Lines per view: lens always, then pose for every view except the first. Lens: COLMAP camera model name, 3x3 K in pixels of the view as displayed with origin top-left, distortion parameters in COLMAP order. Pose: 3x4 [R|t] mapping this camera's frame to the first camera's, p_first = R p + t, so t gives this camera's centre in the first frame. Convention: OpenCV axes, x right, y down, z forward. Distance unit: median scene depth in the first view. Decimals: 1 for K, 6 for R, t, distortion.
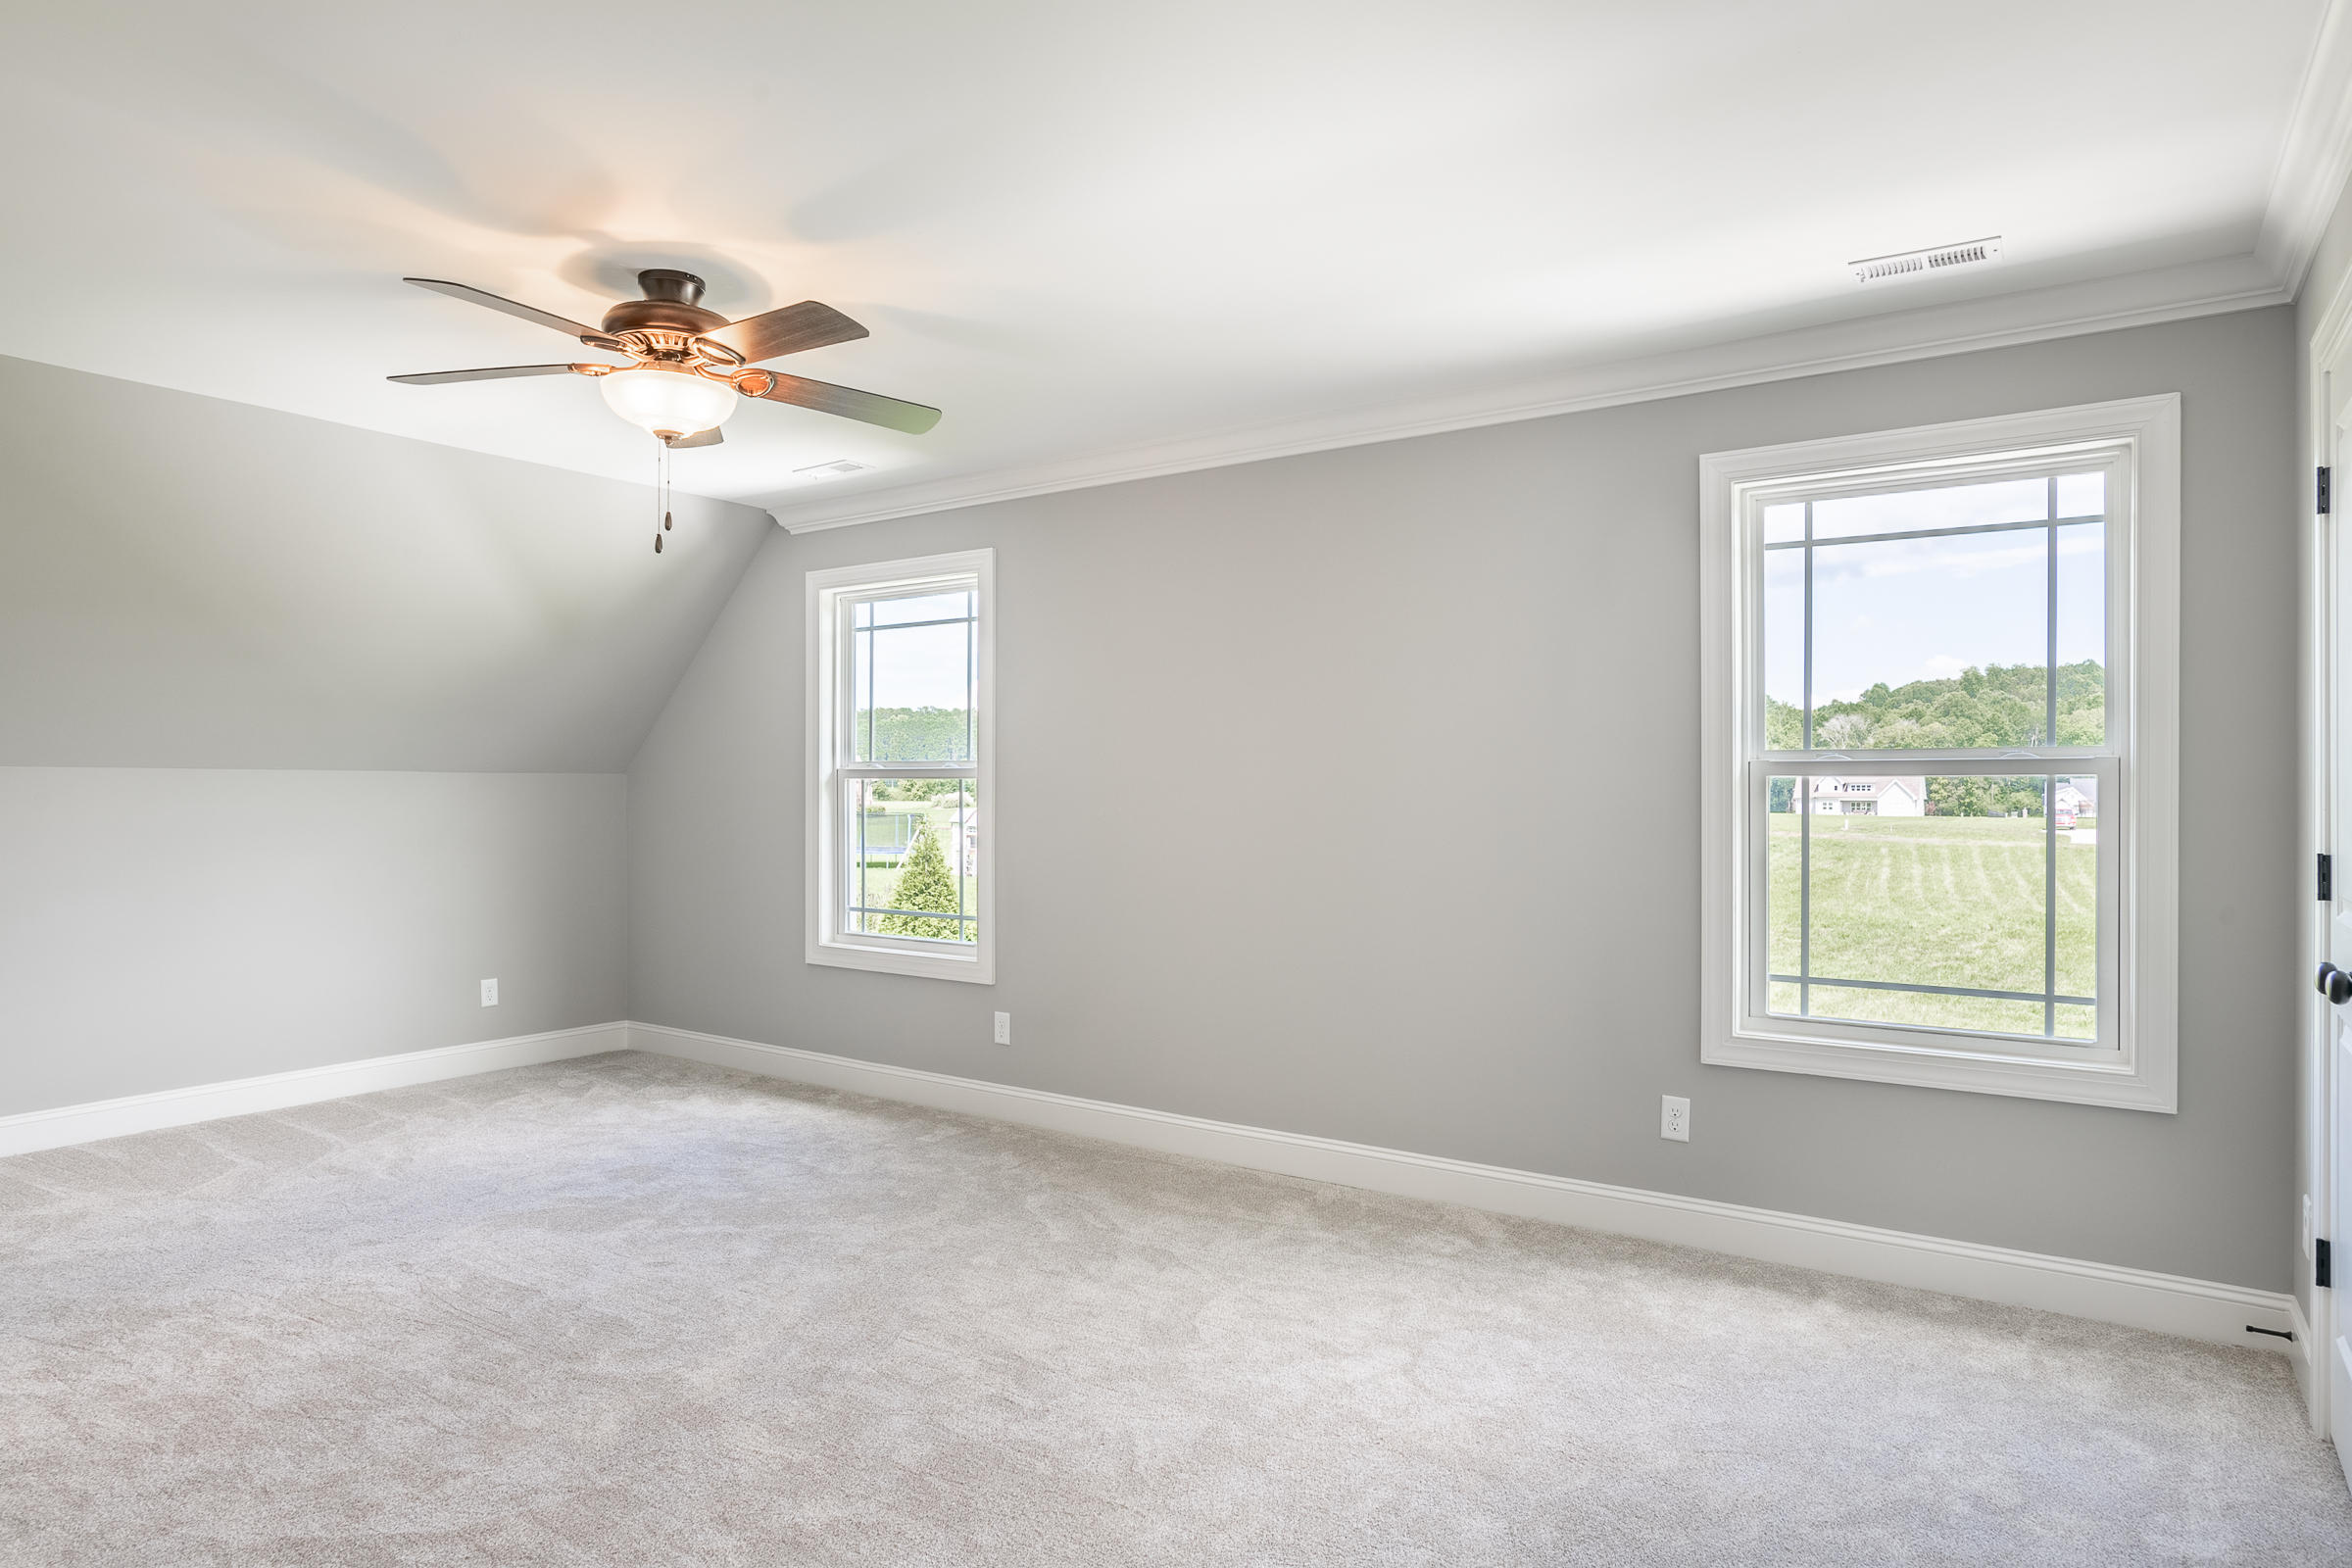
lens RADIAL K [[1356.5, 0, 1169.9], [0, 1356.5, 783.0], [0, 0, 1]] dist [-0.032686, 0.014701]
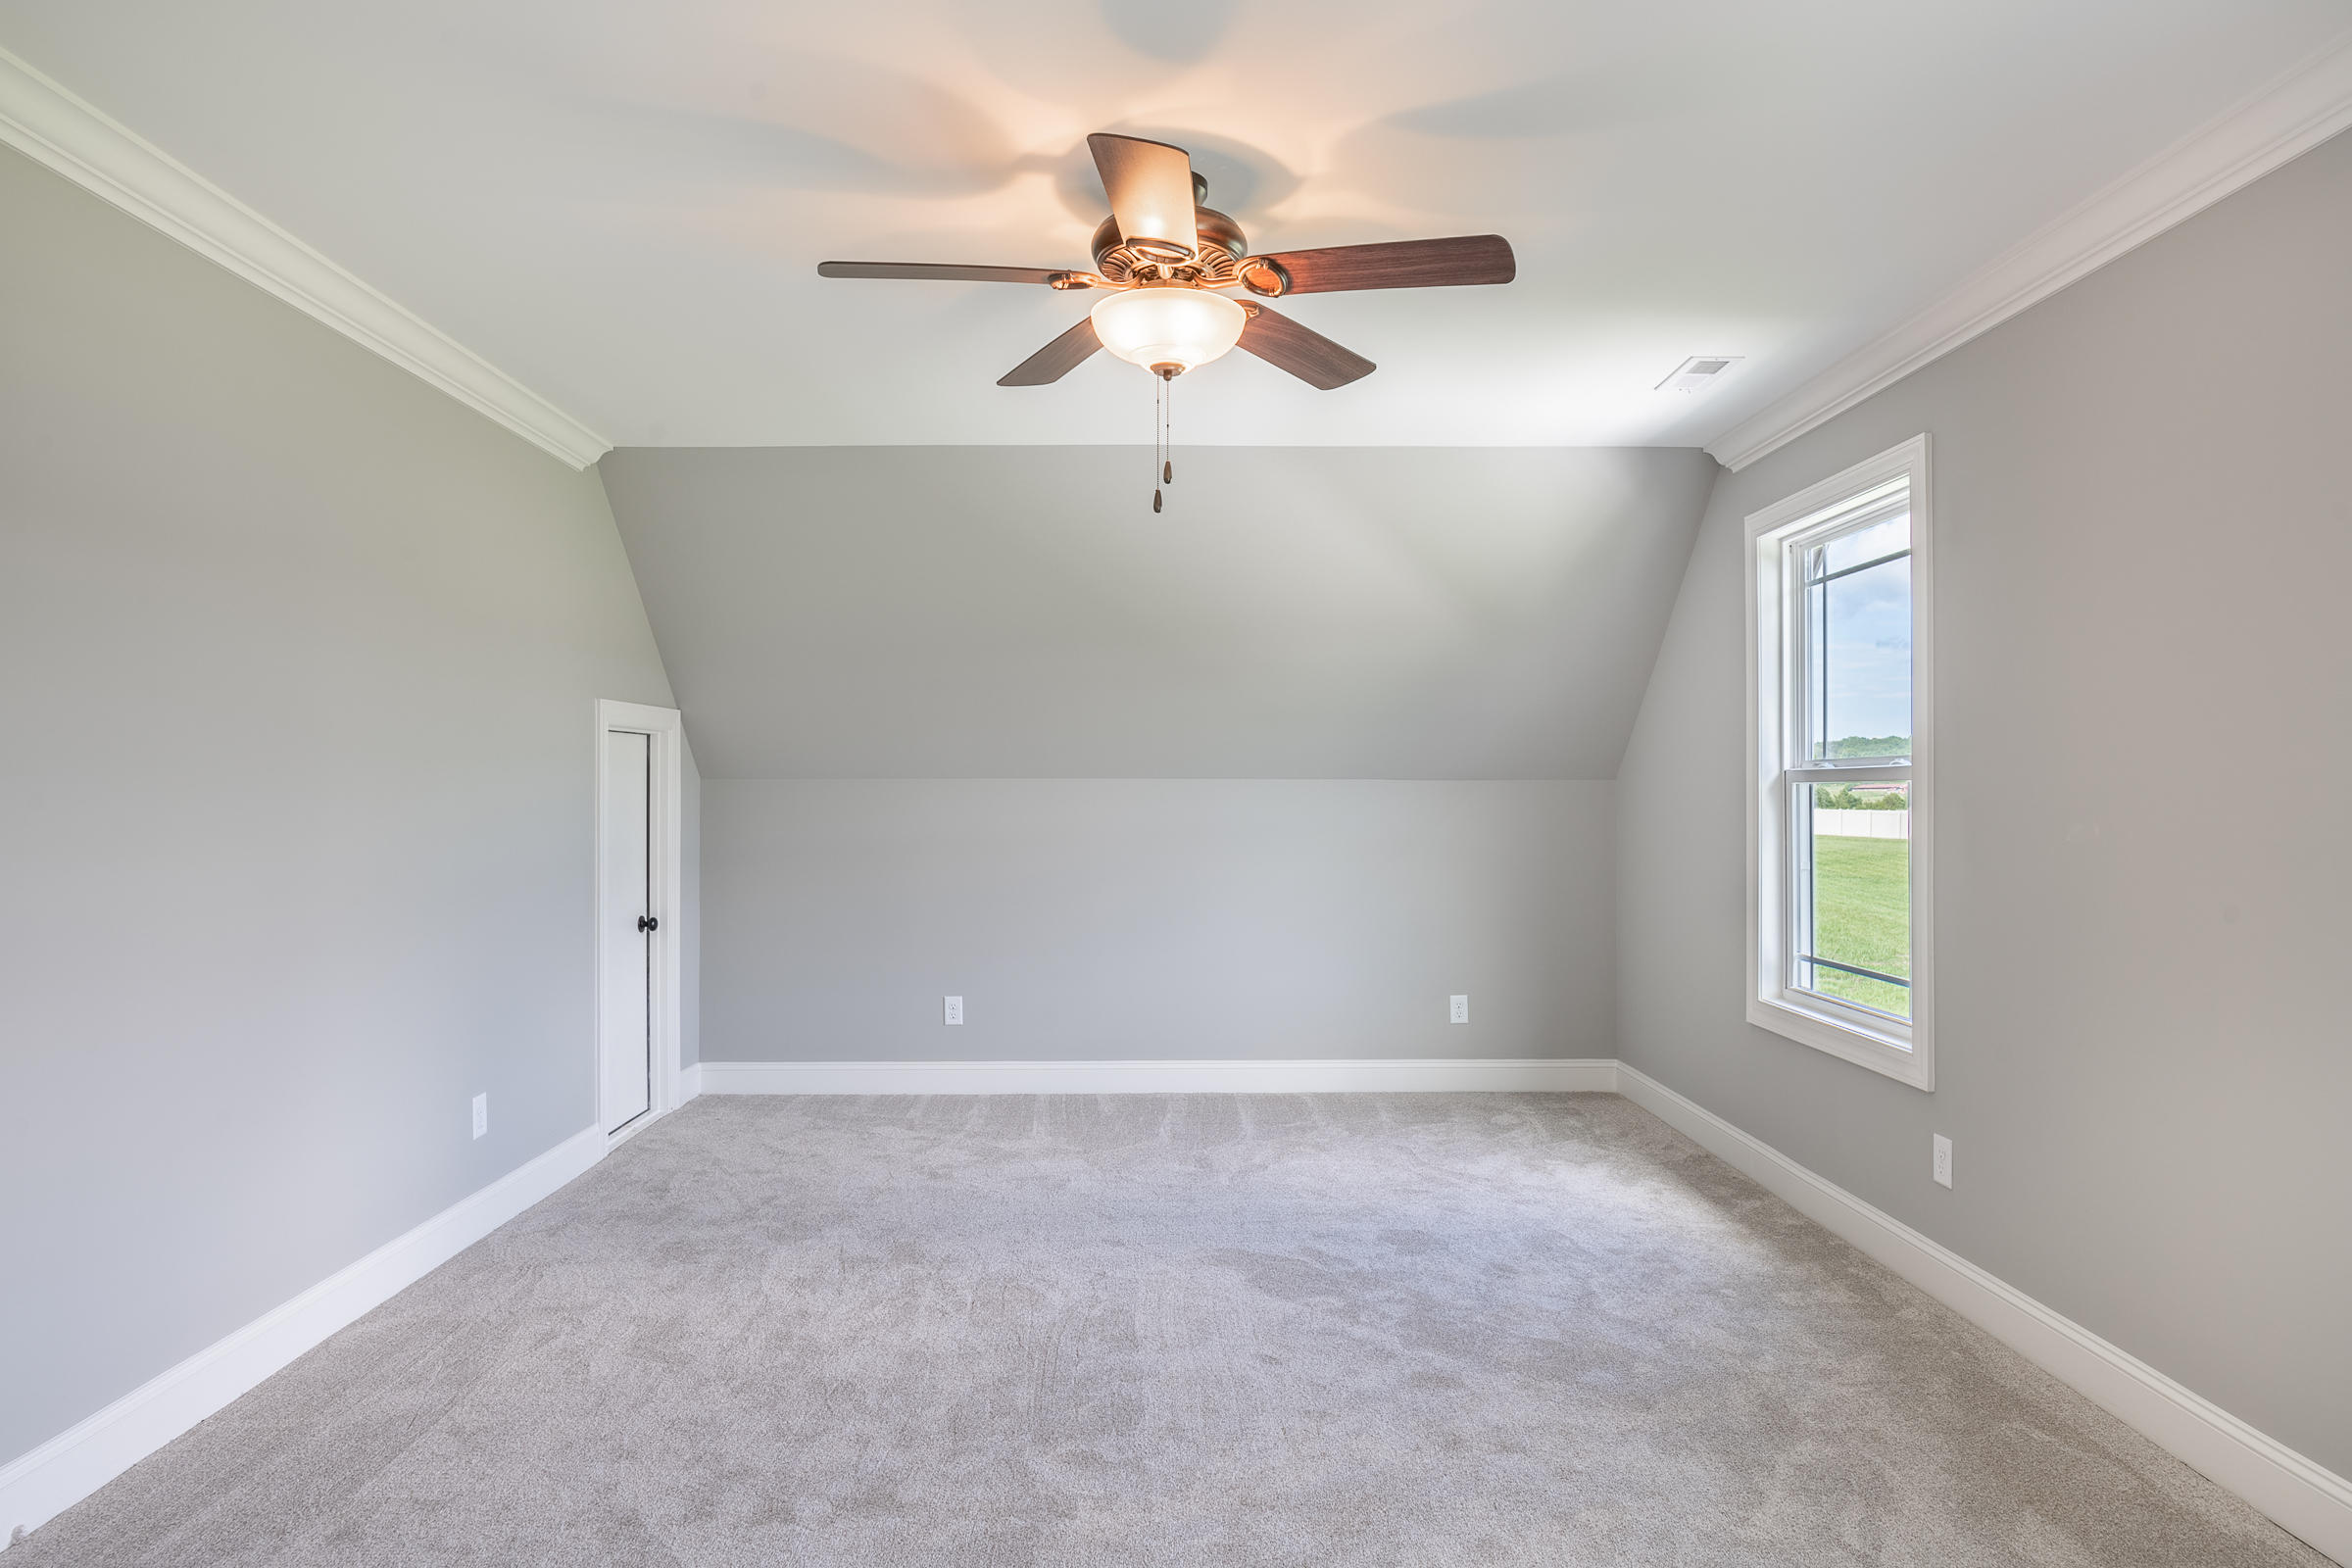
lens RADIAL K [[1356.5, 0, 1176.8], [0, 1356.5, 784.6], [0, 0, 1]] dist [-0.032686, 0.014701]
pose [[0.579319, -0.007354, -0.815068, 0.236183], [0.002008, 0.999969, -0.007594, 0.003857], [0.815098, 0.002763, 0.579316, 0.395492]]
